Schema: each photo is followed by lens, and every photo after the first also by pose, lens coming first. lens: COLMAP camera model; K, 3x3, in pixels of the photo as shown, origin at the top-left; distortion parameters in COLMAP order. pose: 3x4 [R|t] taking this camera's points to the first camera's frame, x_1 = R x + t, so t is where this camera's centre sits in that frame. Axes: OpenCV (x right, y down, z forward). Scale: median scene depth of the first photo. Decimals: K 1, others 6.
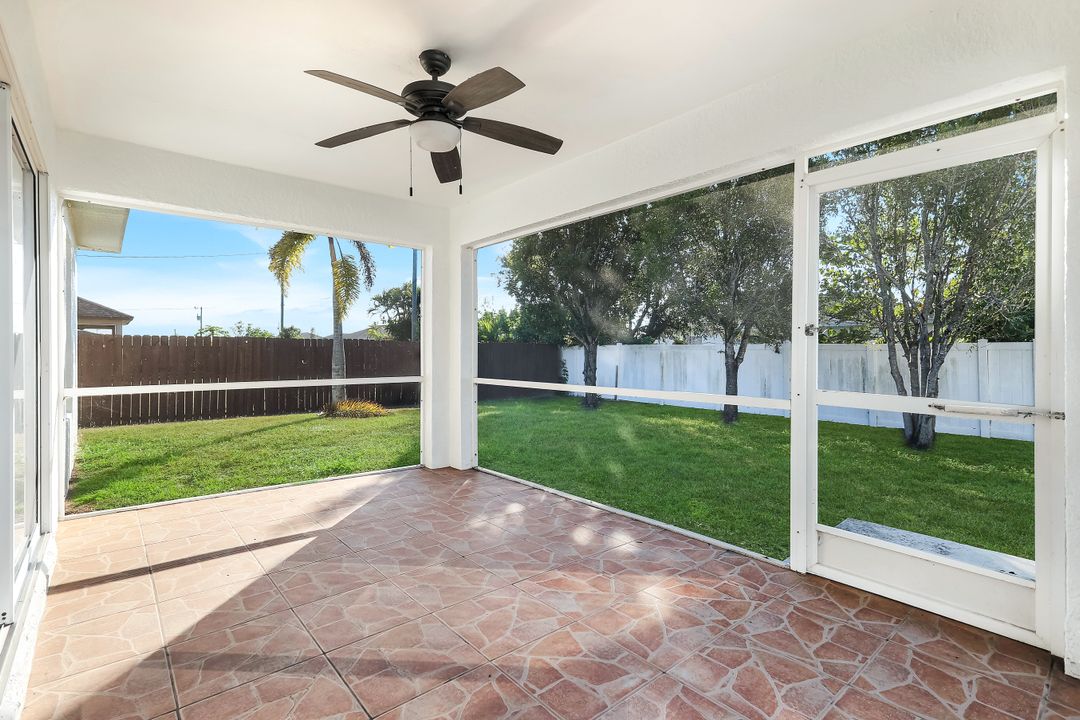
lens RADIAL K [[499.5, 0, 538.7], [0, 499.5, 353.2], [0, 0, 1]] dist [0.003371, -0.000108]
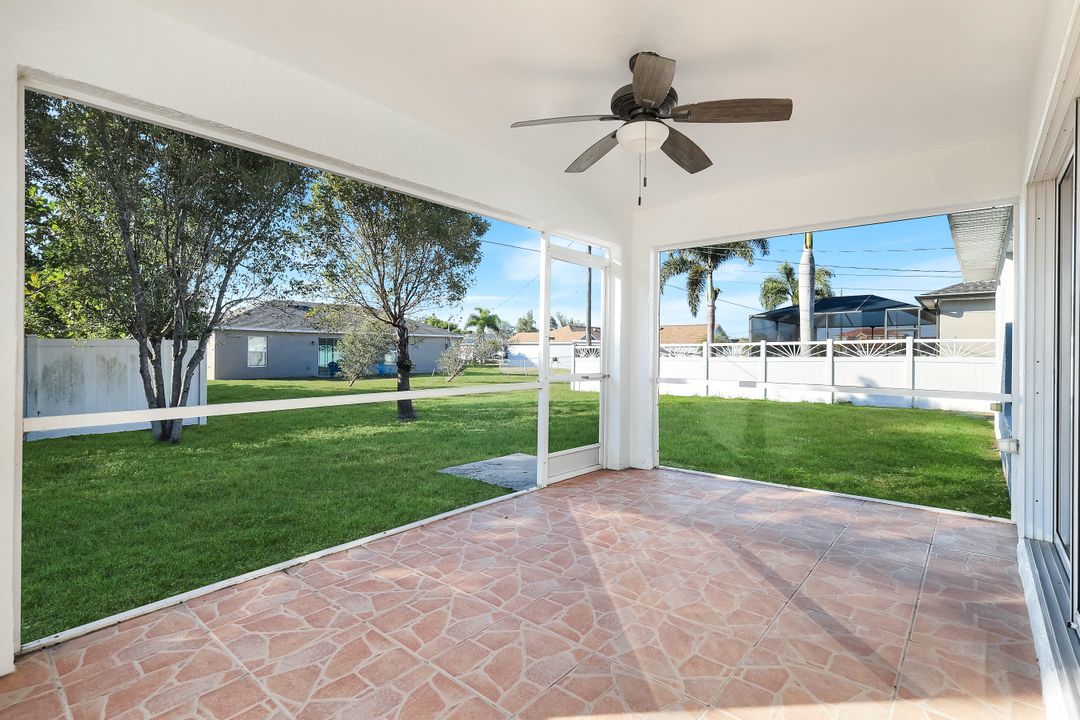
lens RADIAL K [[499.5, 0, 538.7], [0, 499.5, 353.2], [0, 0, 1]] dist [0.003371, -0.000108]
pose [[-0.136647, -0.007756, 0.990589, -1.178941], [-0.001644, 0.999970, 0.007603, -0.014046], [-0.990619, -0.000589, -0.136655, 1.343177]]
